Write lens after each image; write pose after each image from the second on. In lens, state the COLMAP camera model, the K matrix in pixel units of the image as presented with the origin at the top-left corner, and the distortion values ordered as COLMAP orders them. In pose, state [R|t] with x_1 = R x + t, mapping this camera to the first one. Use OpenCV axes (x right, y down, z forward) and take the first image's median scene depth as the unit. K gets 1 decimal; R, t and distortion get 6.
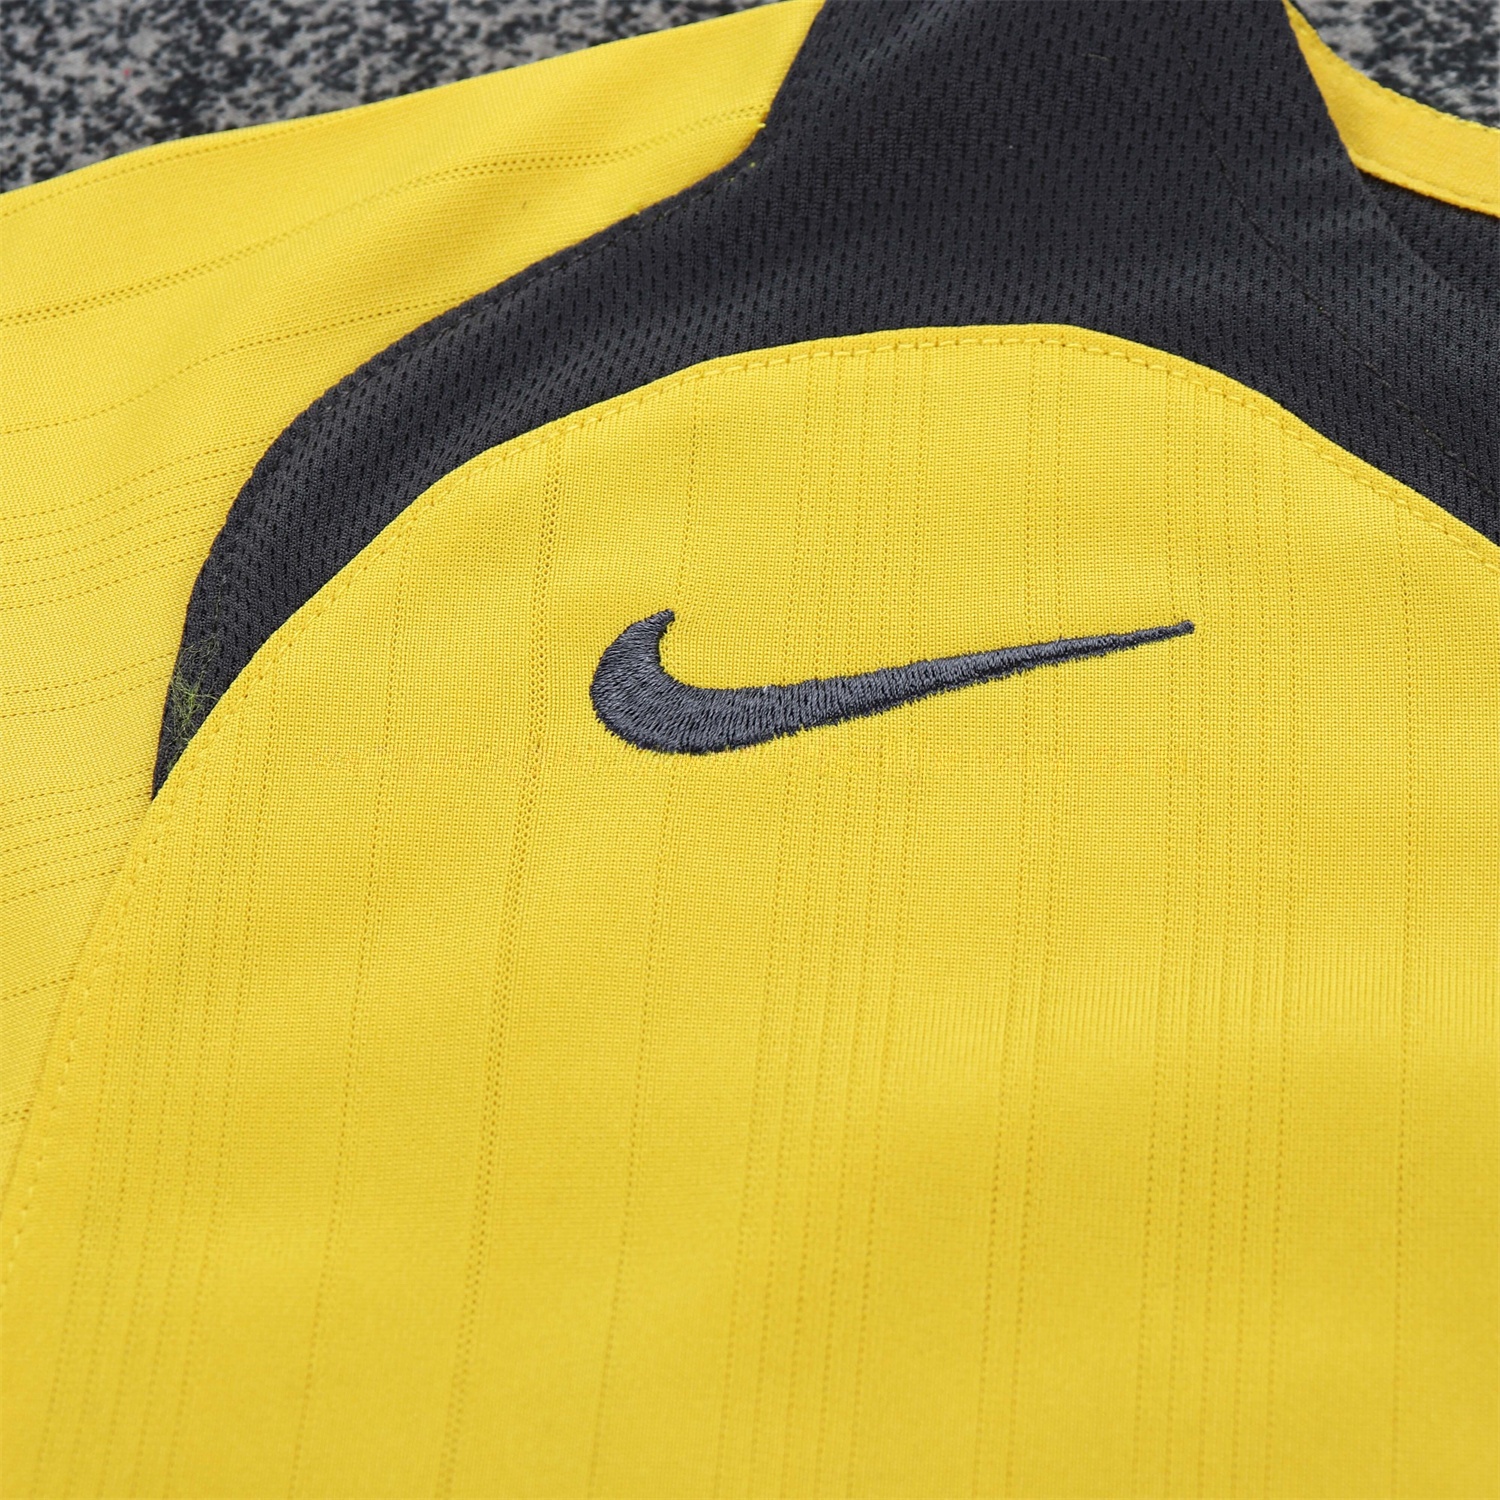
lens RADIAL K [[5416.3, 0, 749.9], [0, 5416.3, 749.9], [0, 0, 1]] dist [0.024580, 0.000000]
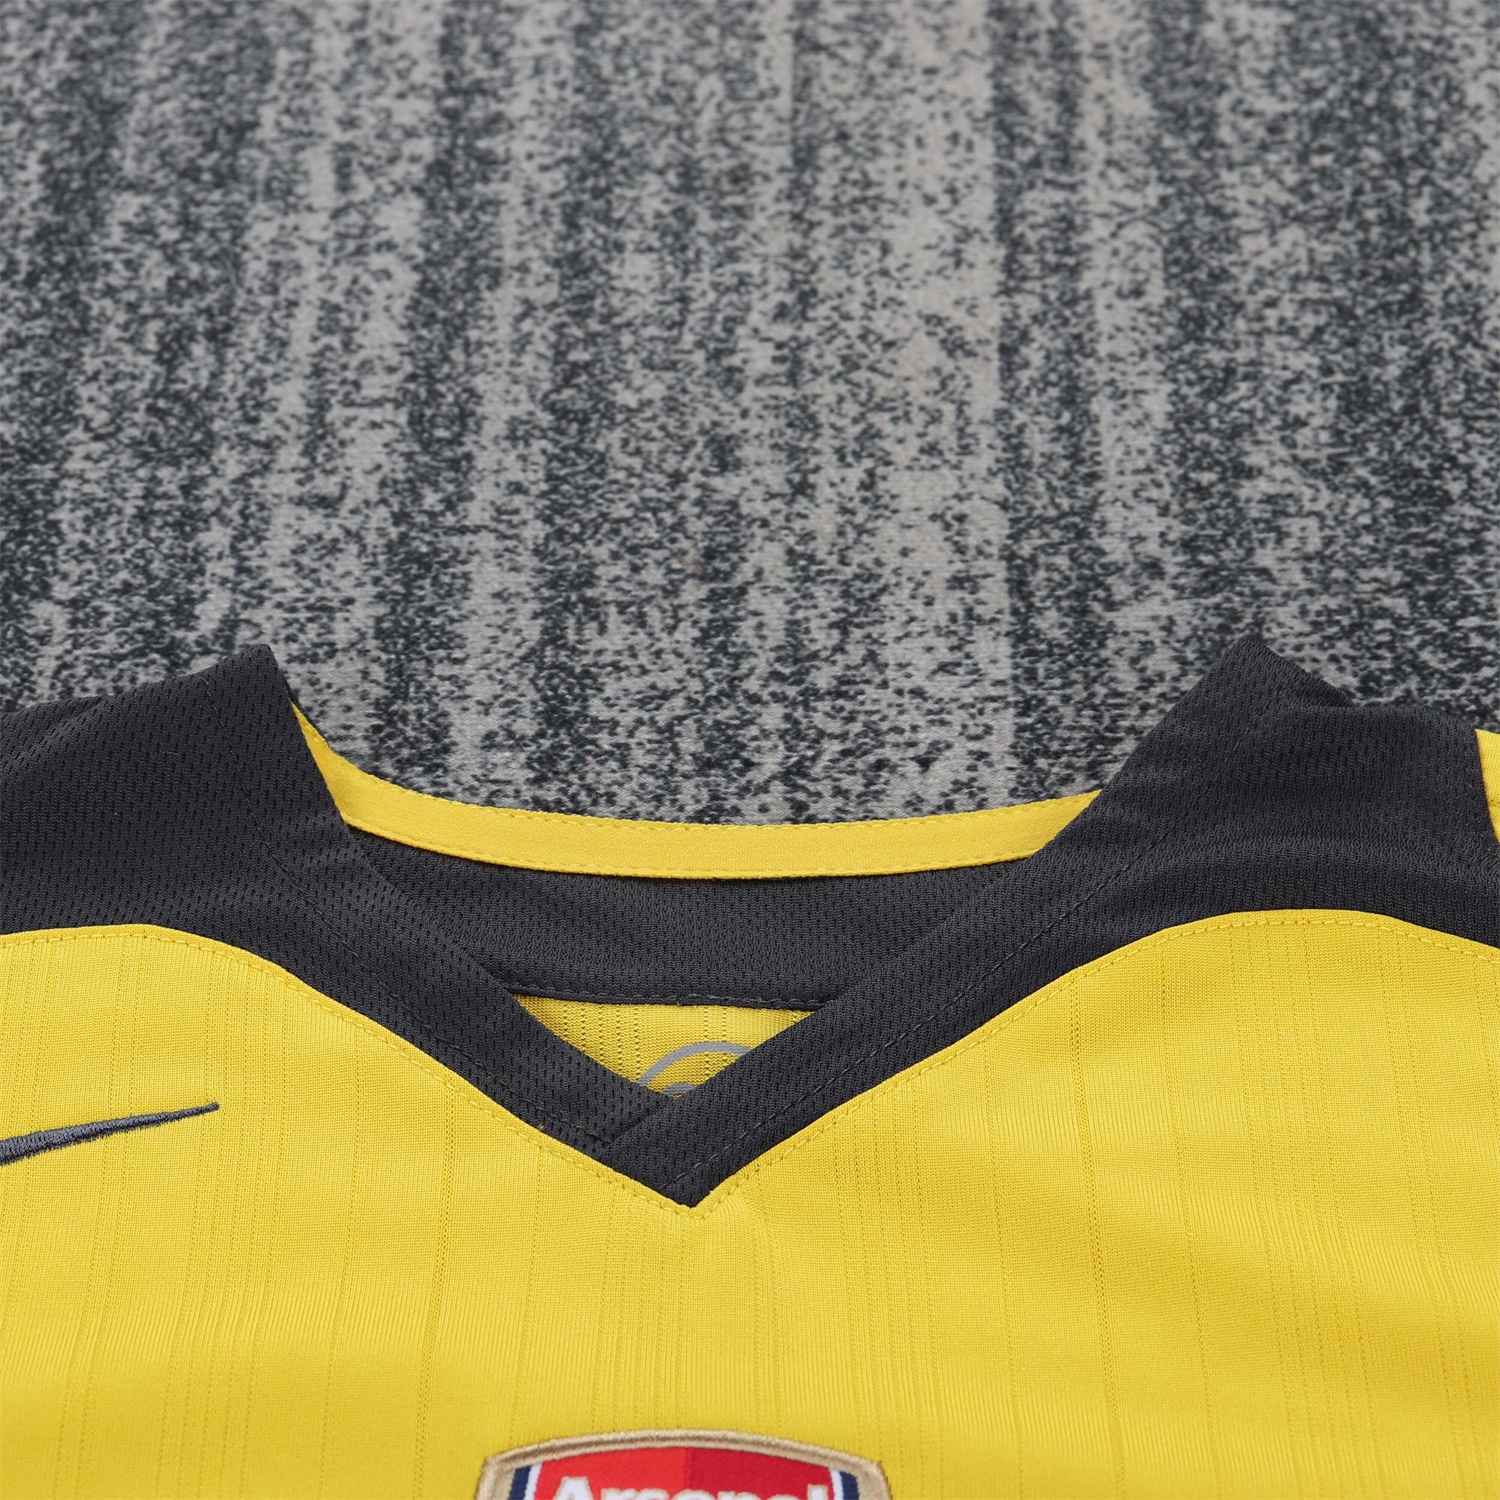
lens RADIAL K [[5416.3, 0, 750.1], [0, 5416.3, 750.1], [0, 0, 1]] dist [0.024580, 0.000000]
pose [[0.996837, -0.011795, 0.078596, 0.106613], [0.027377, 0.979362, -0.200252, 0.177709], [-0.074612, 0.201770, 0.976587, -0.481579]]
